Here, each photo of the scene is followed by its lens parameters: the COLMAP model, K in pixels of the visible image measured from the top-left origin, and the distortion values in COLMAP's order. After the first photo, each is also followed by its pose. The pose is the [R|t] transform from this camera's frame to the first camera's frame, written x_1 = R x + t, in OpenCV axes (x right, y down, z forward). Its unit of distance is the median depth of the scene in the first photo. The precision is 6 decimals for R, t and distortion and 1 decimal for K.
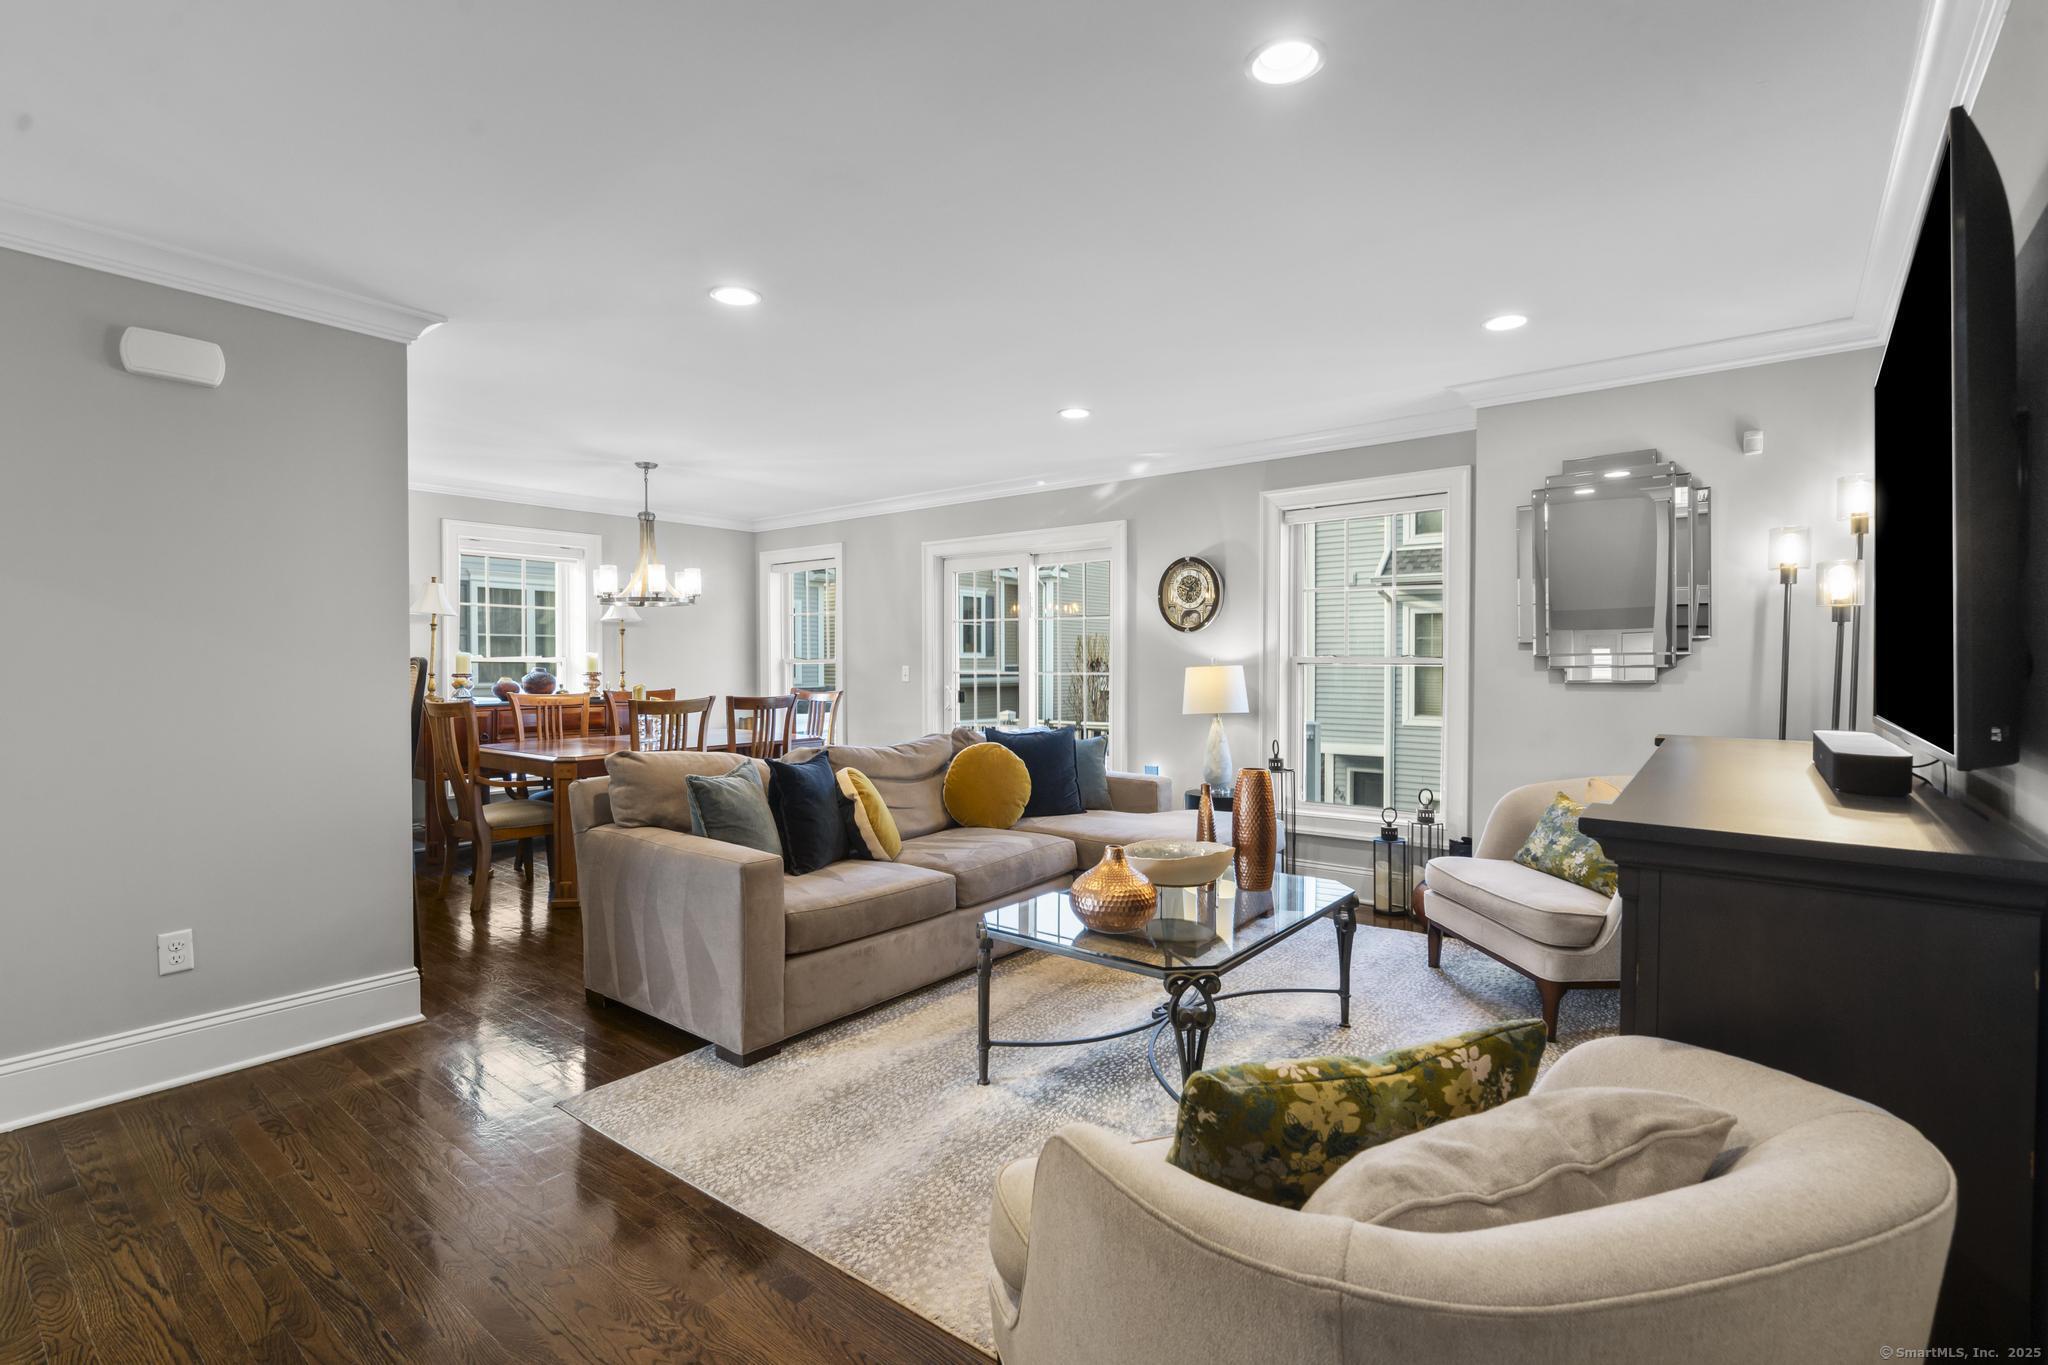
lens RADIAL K [[960.1, 0, 1008.1], [0, 960.1, 678.6], [0, 0, 1]] dist [0.003772, 0.000733]
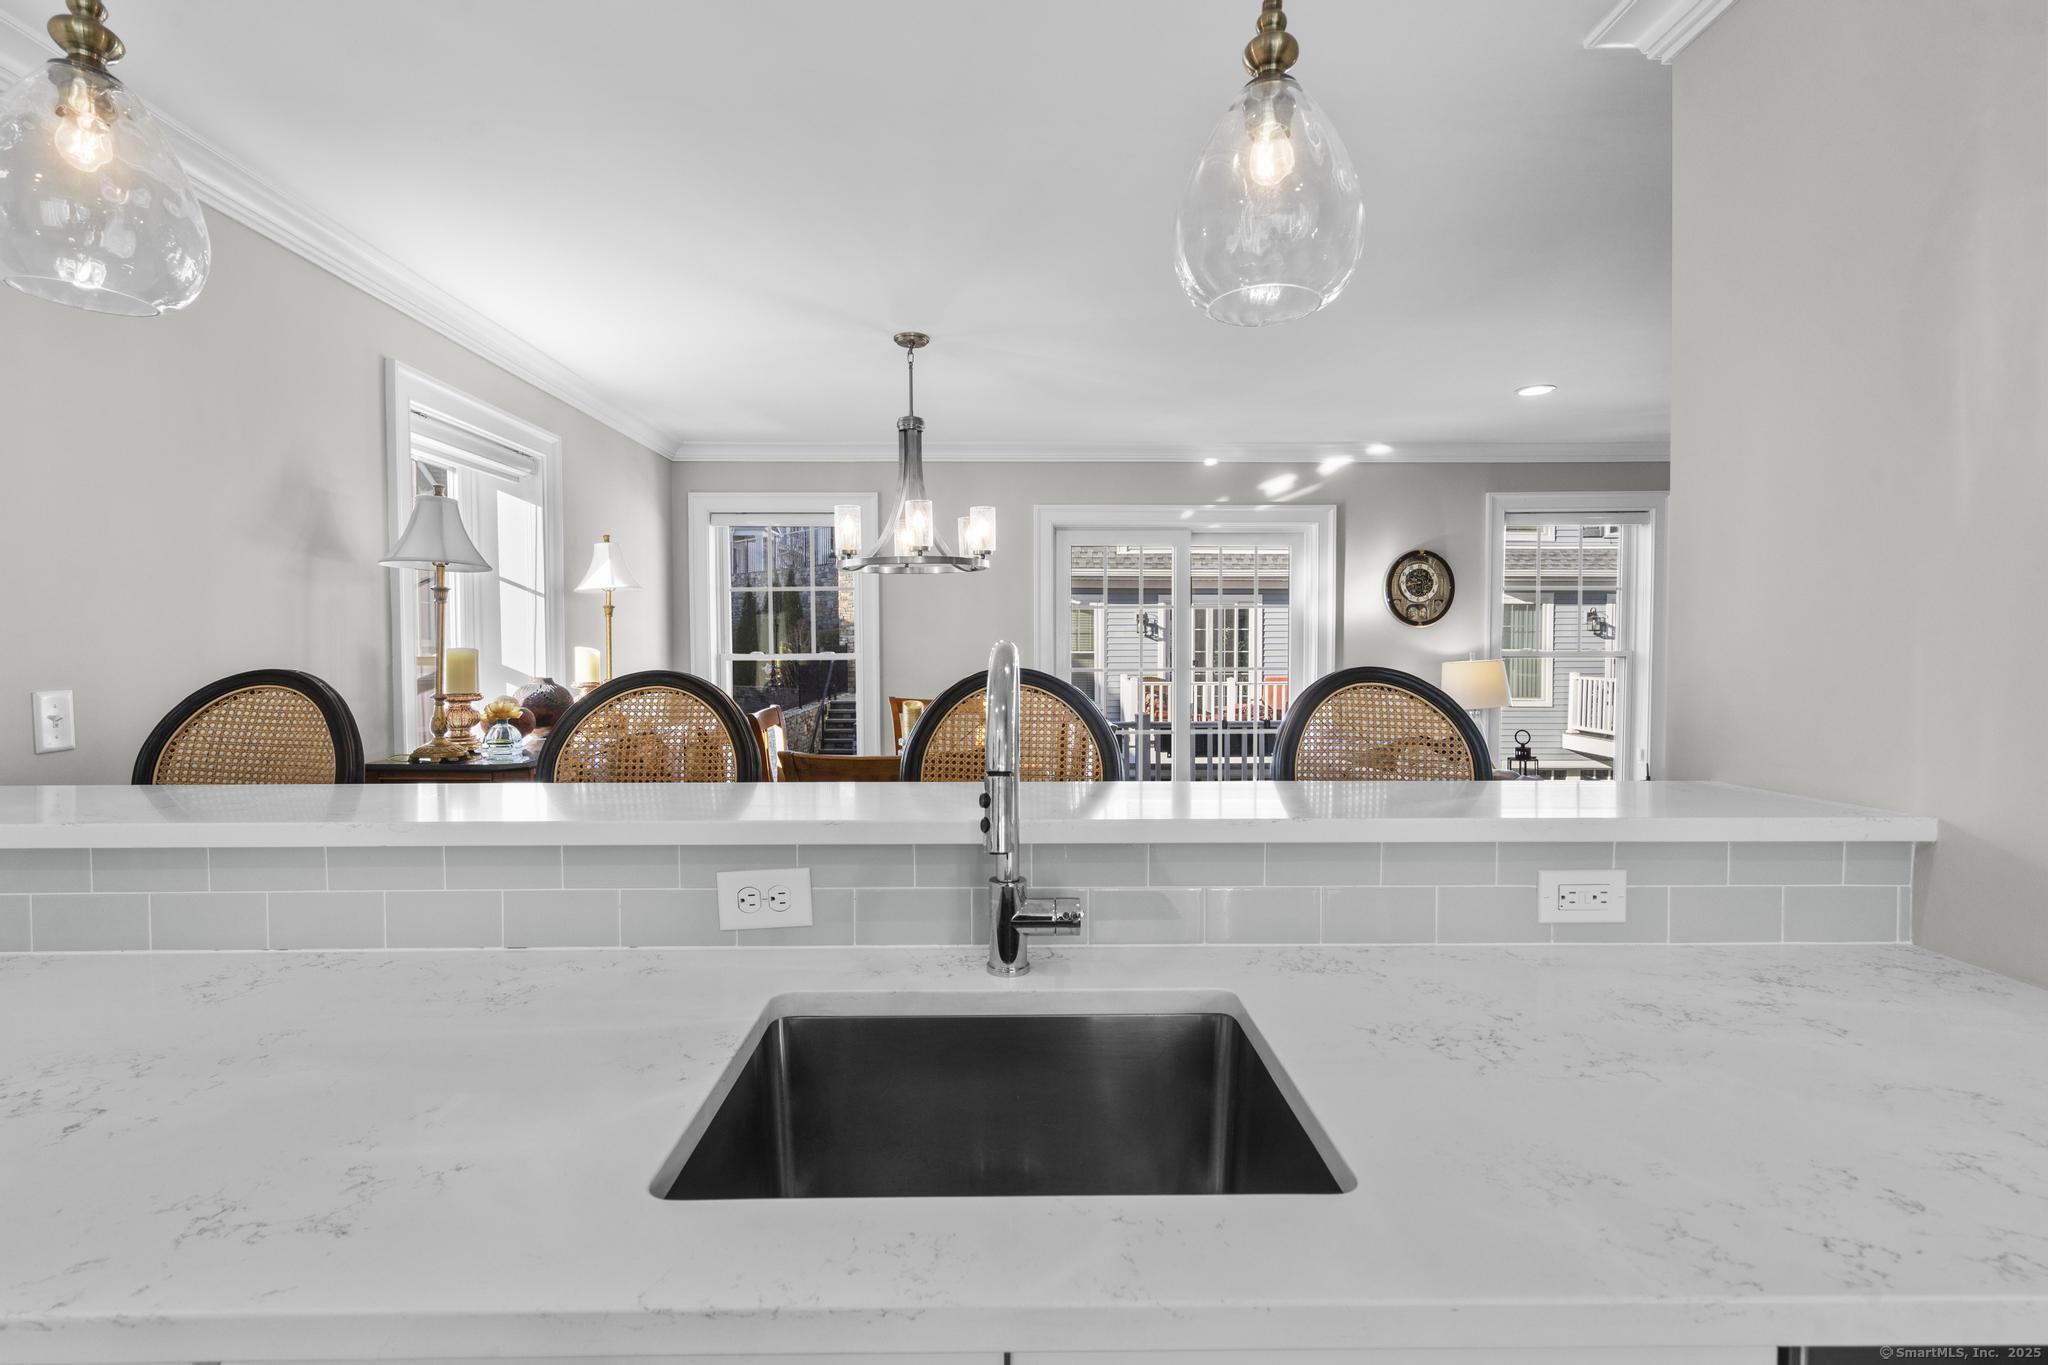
lens RADIAL K [[936.3, 0, 1012.8], [0, 936.3, 675.3], [0, 0, 1]] dist [0.003616, 0.001447]
pose [[0.768042, -0.021385, 0.640042, -1.040518], [0.012793, 0.999755, 0.018052, -0.027838], [-0.640271, -0.005677, 0.768128, 0.726545]]
